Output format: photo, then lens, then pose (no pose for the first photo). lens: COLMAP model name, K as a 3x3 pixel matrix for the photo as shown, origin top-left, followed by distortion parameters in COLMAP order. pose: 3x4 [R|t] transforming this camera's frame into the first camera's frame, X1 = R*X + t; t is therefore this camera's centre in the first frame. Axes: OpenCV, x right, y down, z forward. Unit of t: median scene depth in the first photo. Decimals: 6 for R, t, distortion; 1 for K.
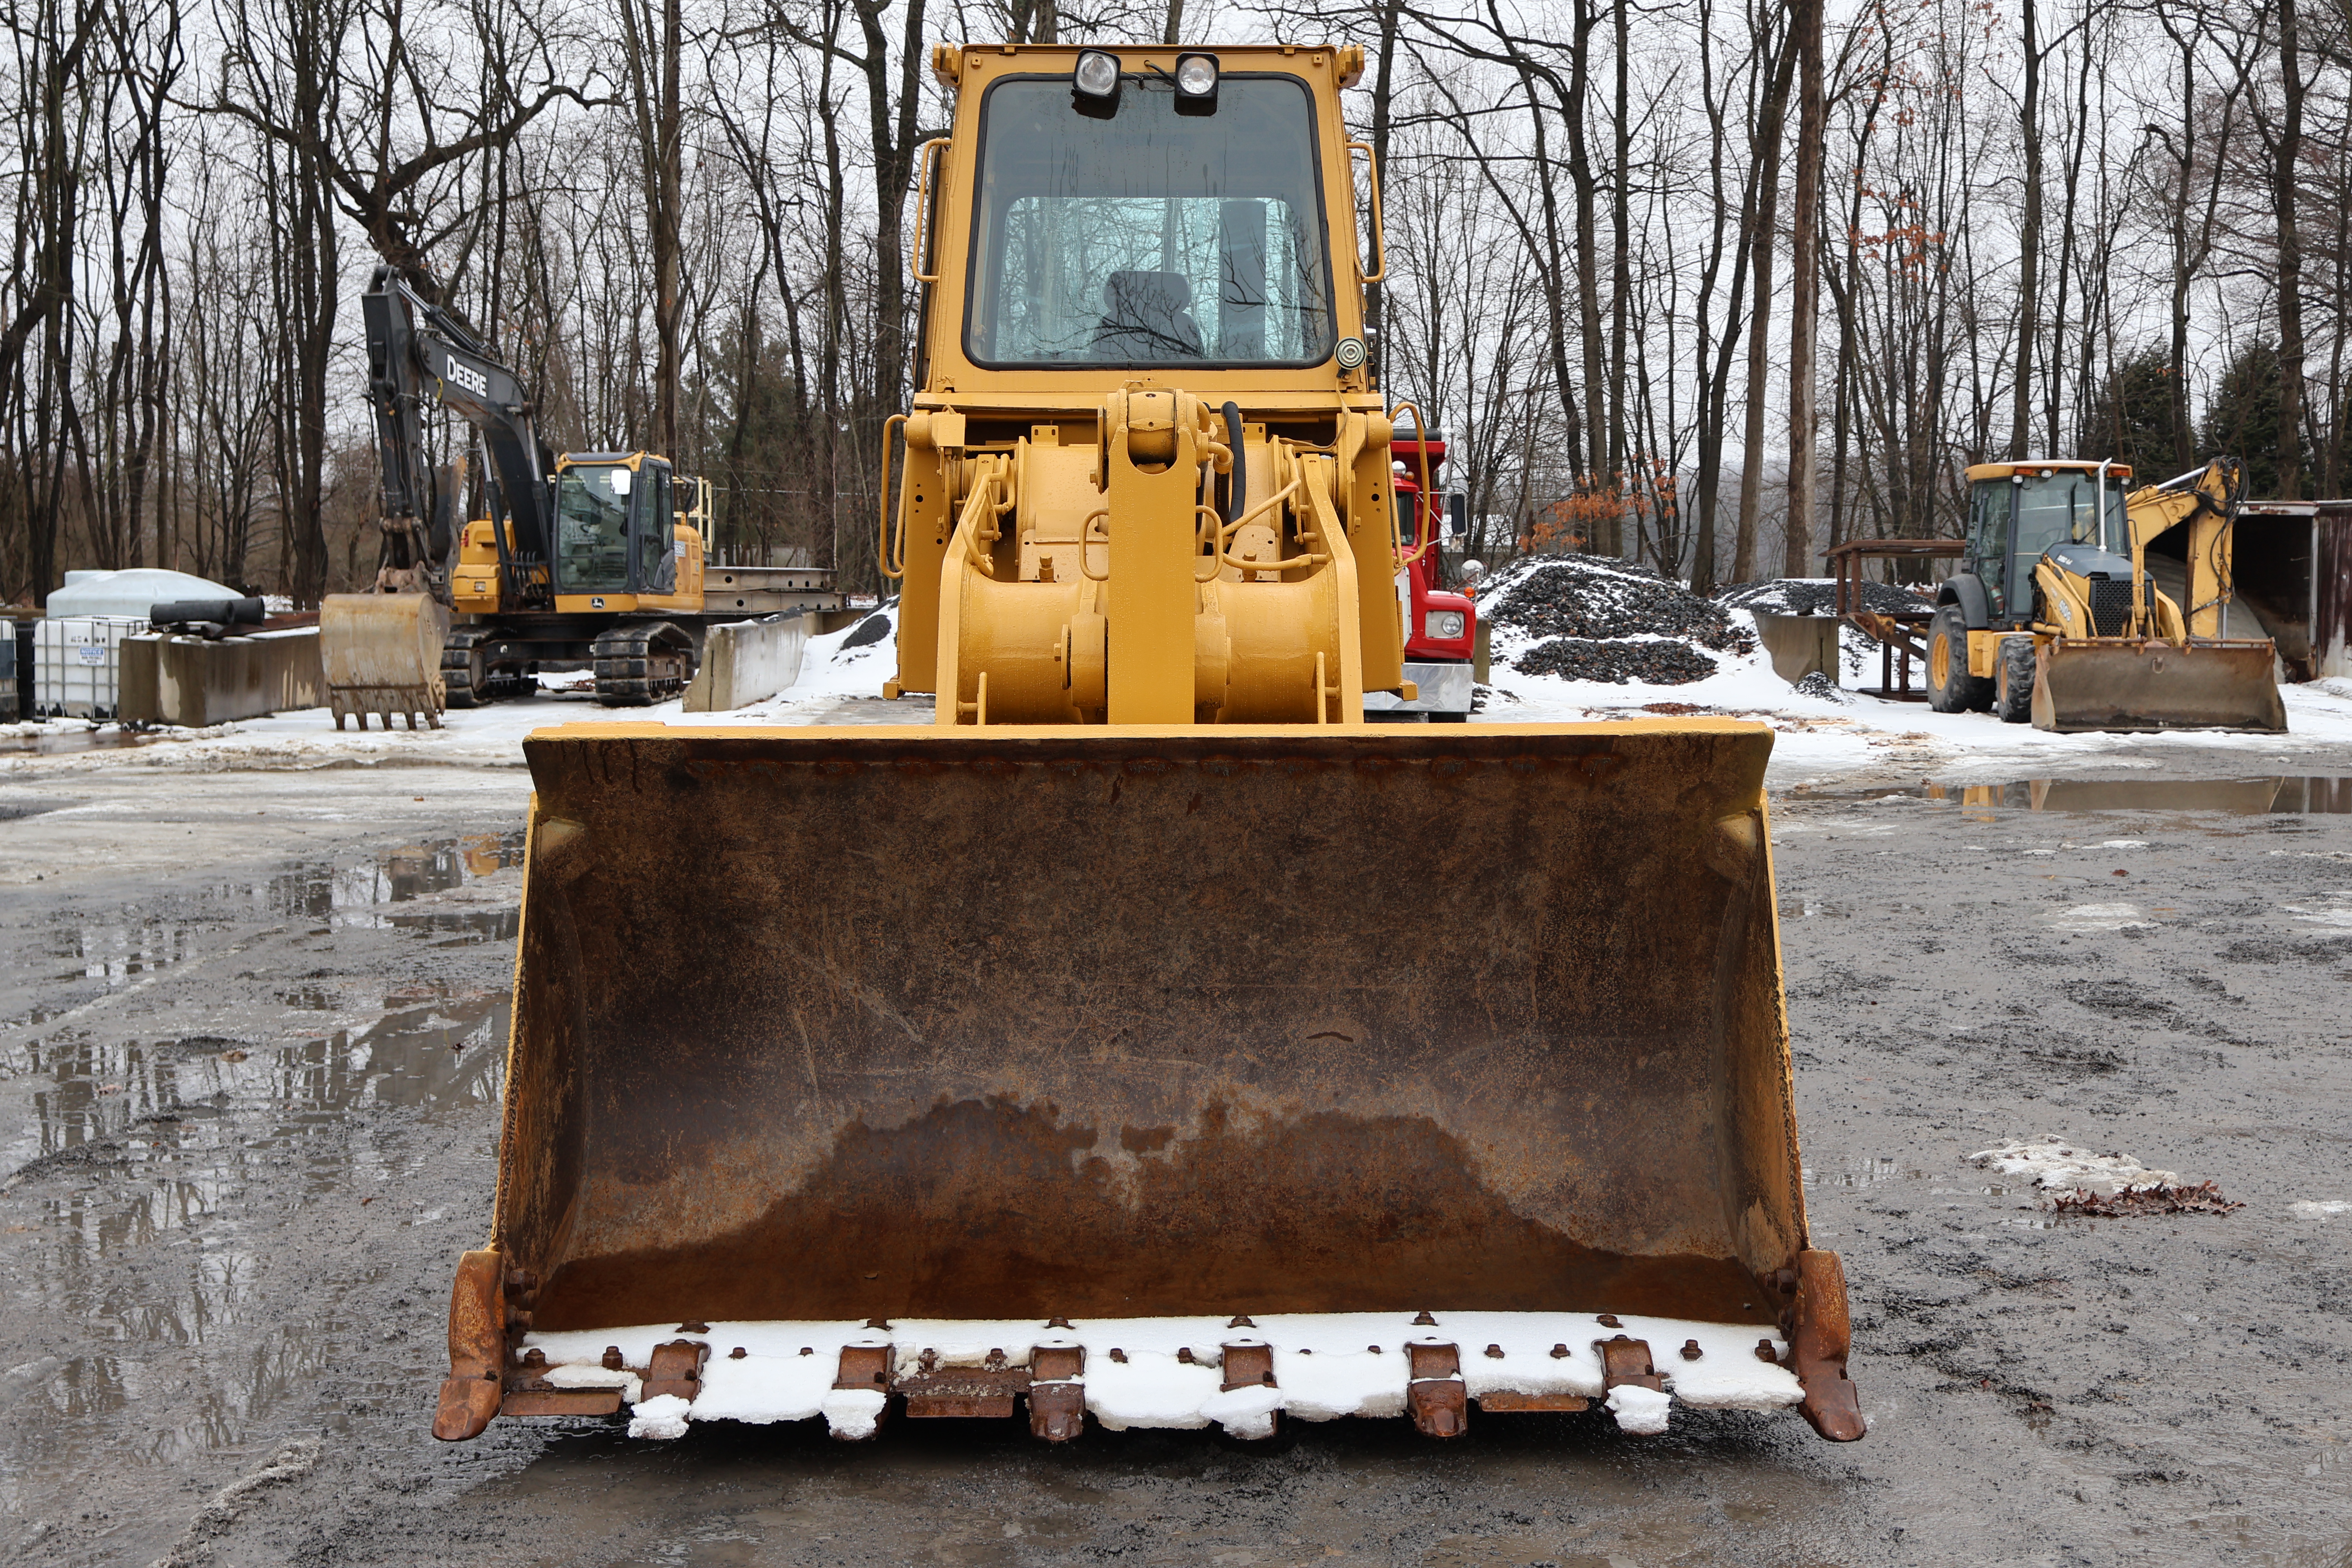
lens RADIAL K [[2804.6, 0, 1176.0], [0, 2804.6, 784.0], [0, 0, 1]] dist [0.001442, -0.002159]
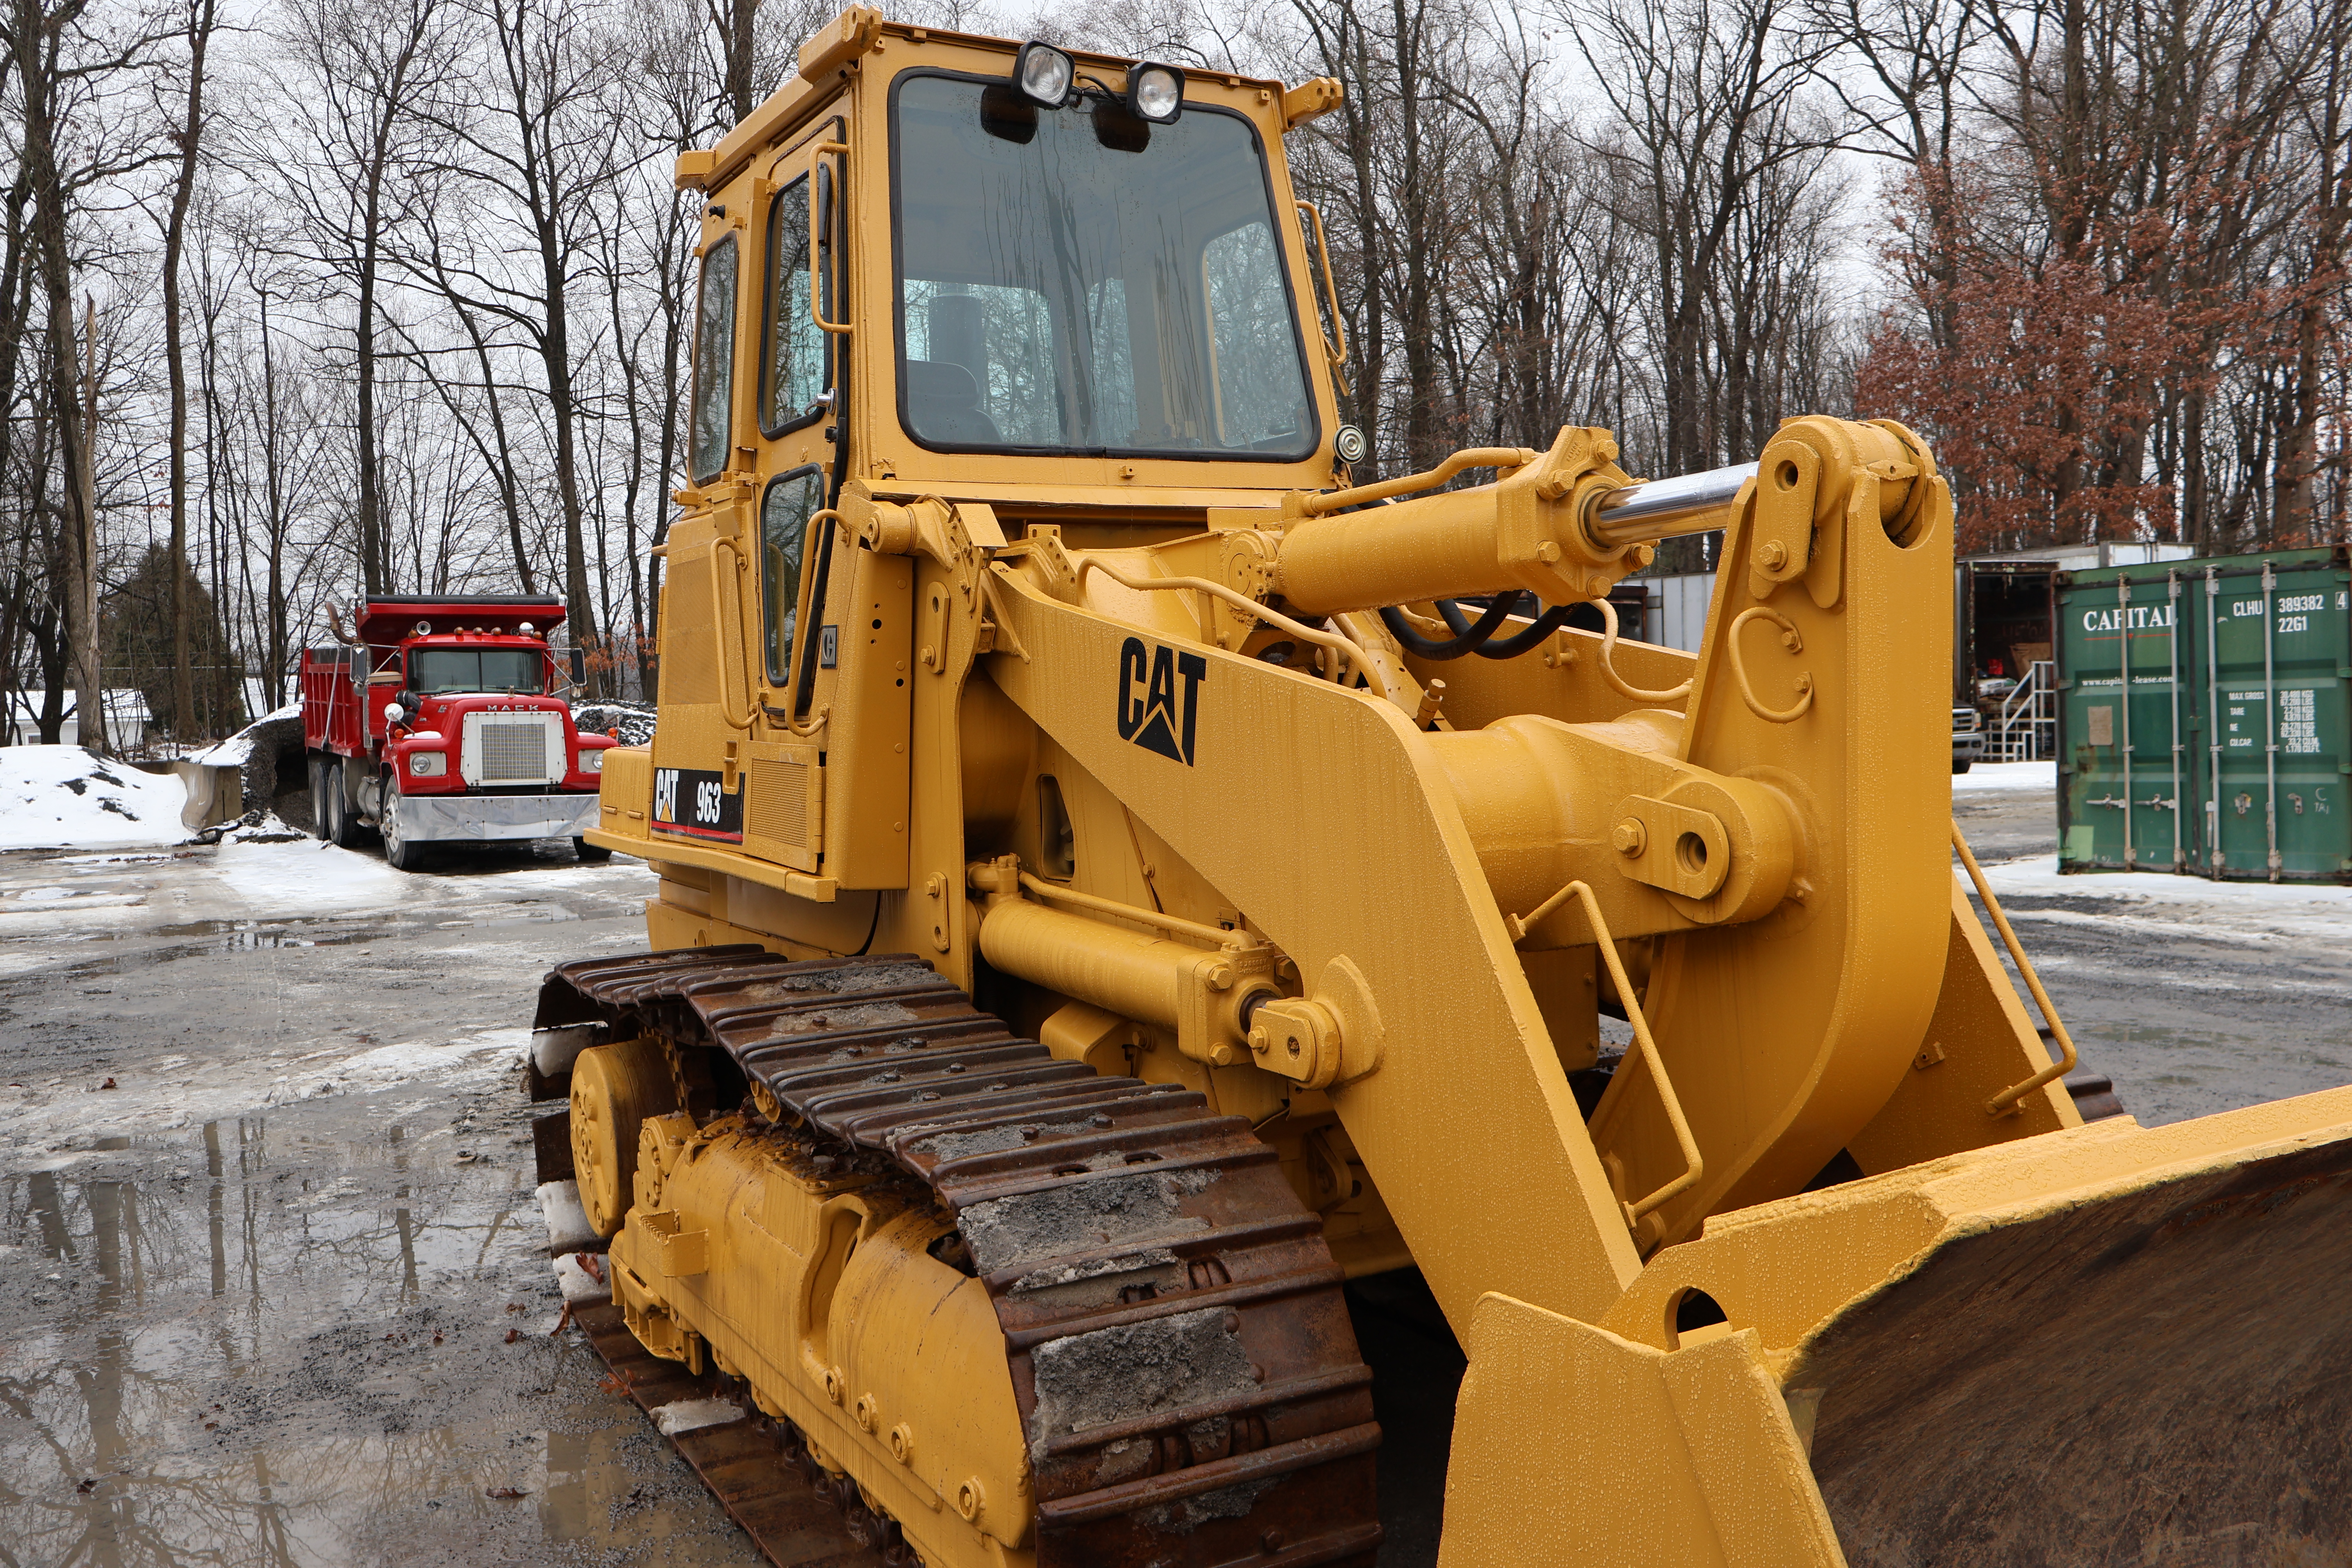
lens RADIAL K [[1955.9, 0, 1180.0], [0, 1955.9, 794.1], [0, 0, 1]] dist [0.007471, 0.003471]
pose [[0.871834, -0.053693, 0.486850, -0.066525], [0.069138, 0.997512, -0.013798, -0.011133], [-0.484898, 0.045689, 0.873376, 0.127813]]
